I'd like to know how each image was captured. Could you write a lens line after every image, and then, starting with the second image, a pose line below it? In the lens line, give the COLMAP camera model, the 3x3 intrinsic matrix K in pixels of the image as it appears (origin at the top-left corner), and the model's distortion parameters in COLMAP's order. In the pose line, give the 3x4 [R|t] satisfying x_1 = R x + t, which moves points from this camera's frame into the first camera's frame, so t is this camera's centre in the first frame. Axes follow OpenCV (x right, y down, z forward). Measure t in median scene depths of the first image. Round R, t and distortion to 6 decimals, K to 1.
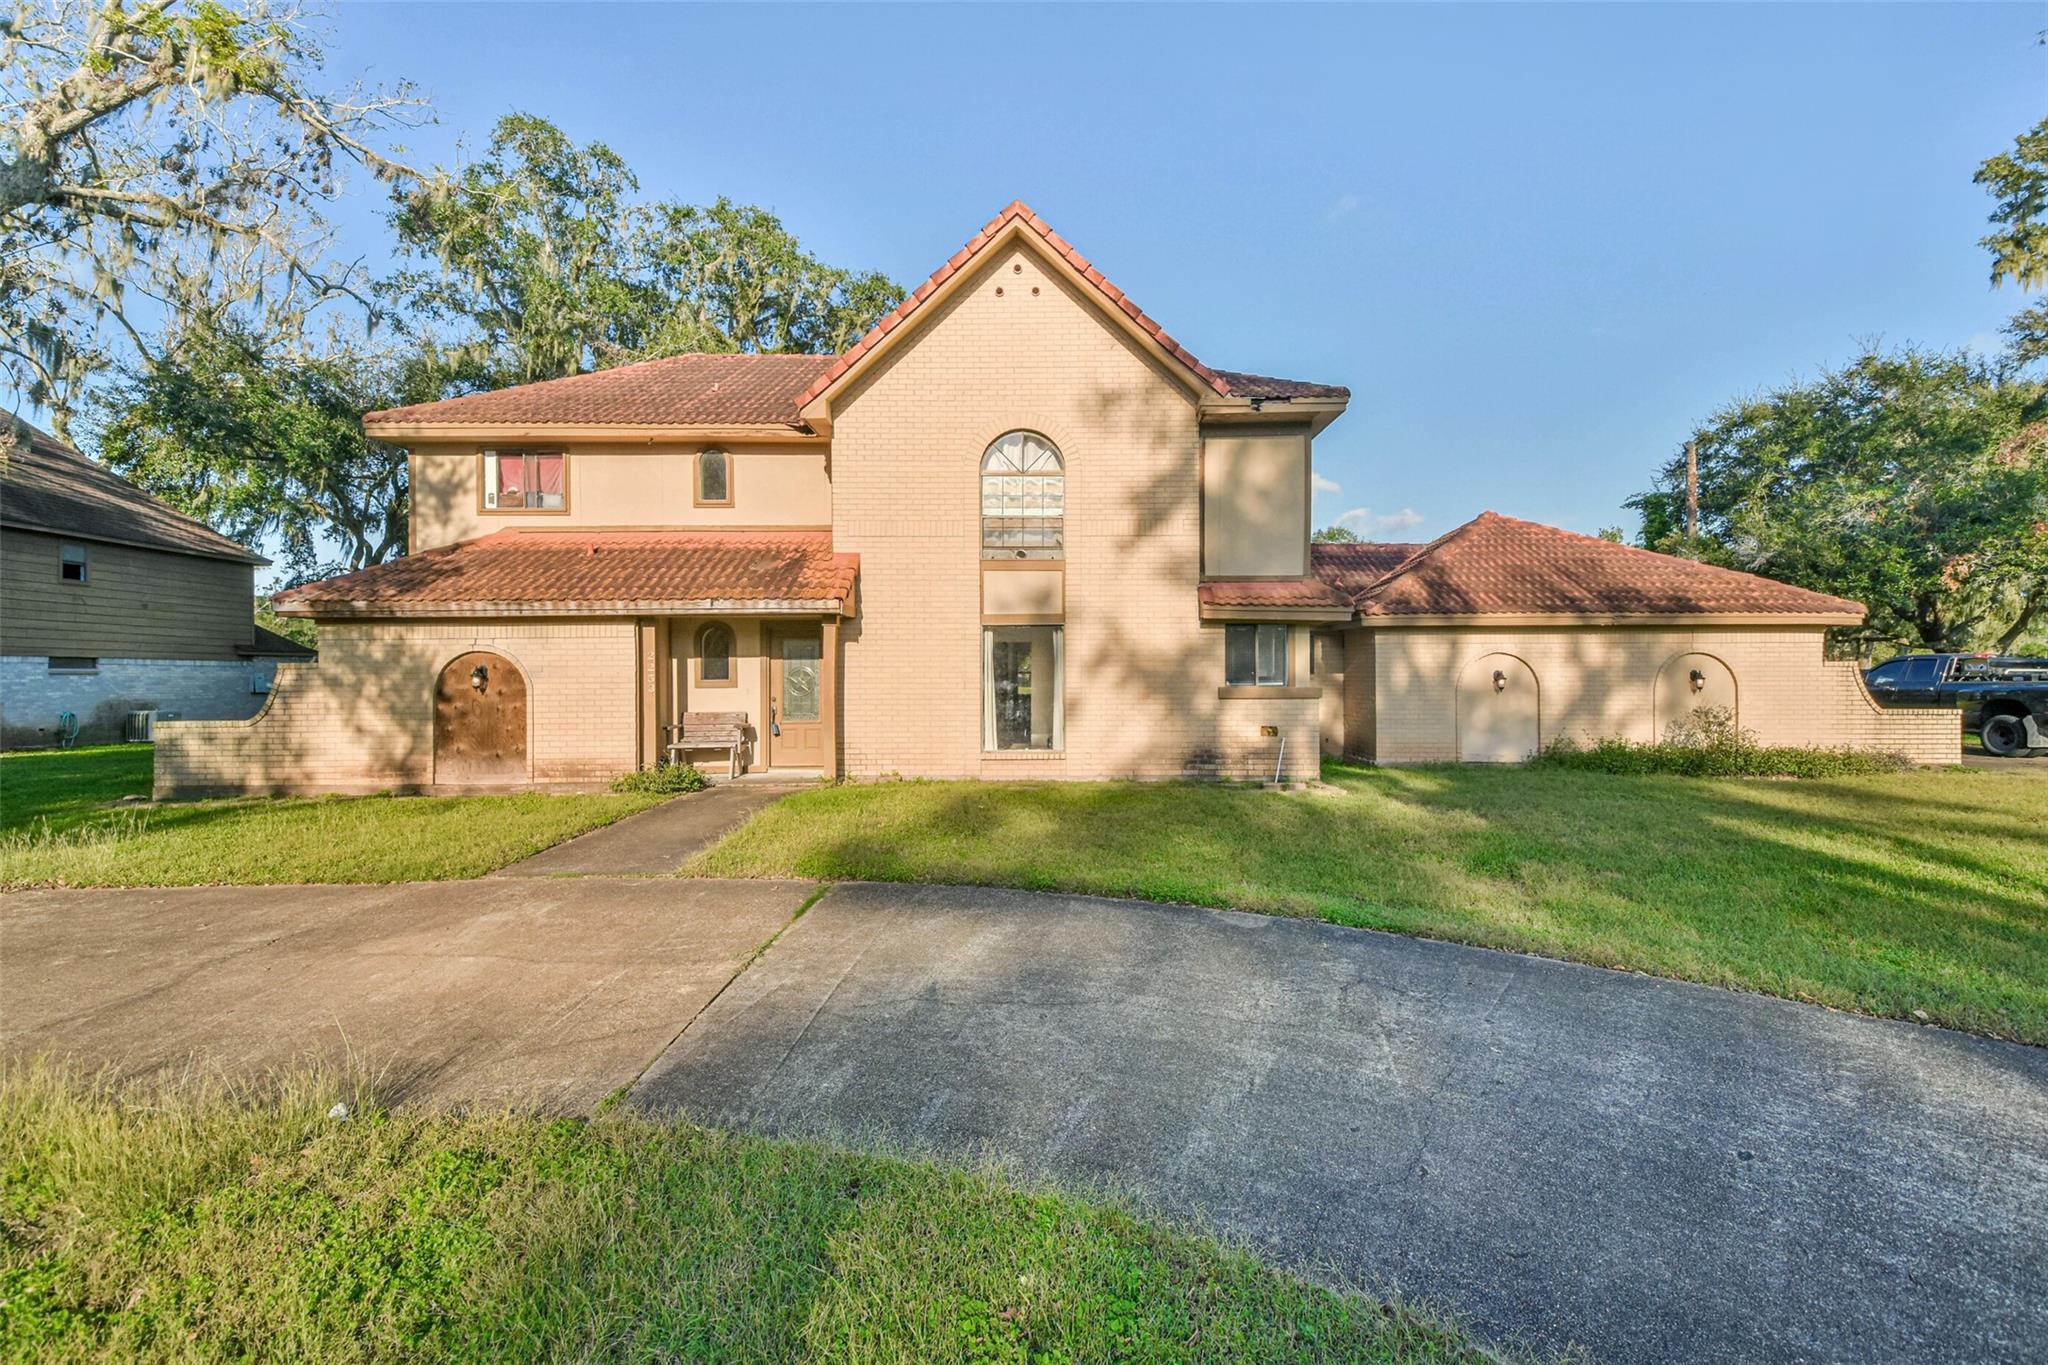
lens RADIAL K [[905.9, 0, 1038.4], [0, 905.9, 674.4], [0, 0, 1]] dist [0.019425, -0.002655]
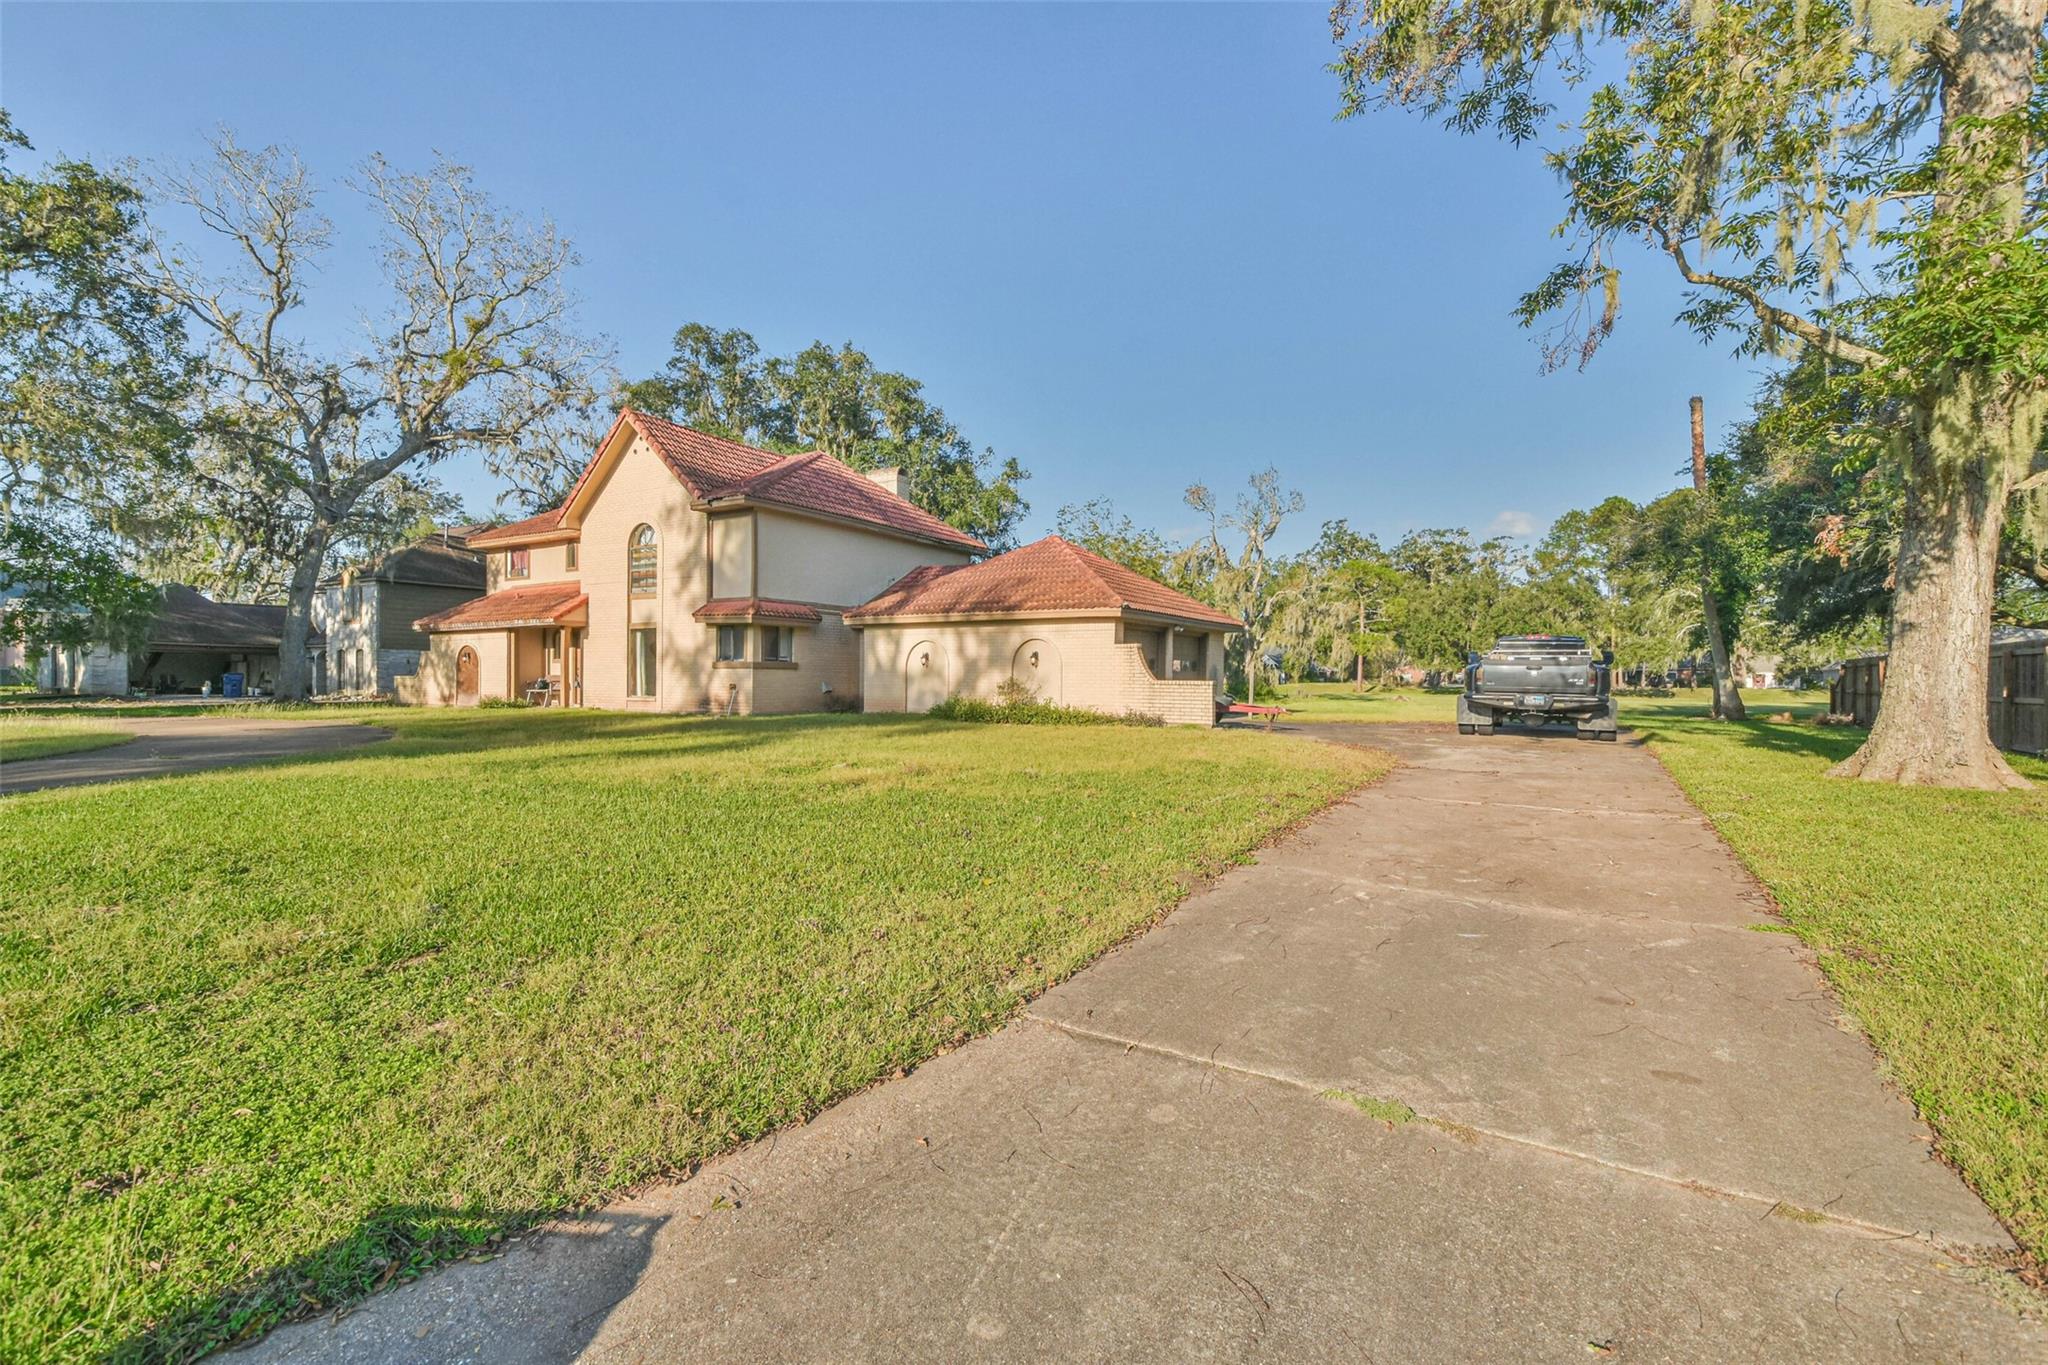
lens RADIAL K [[905.9, 0, 1024.7], [0, 905.9, 683.0], [0, 0, 1]] dist [0.019425, -0.002655]
pose [[0.864125, 0.009204, -0.503193, 1.593455], [-0.011962, 0.999926, -0.002251, 0.051695], [0.503135, 0.007965, 0.864171, -0.213439]]
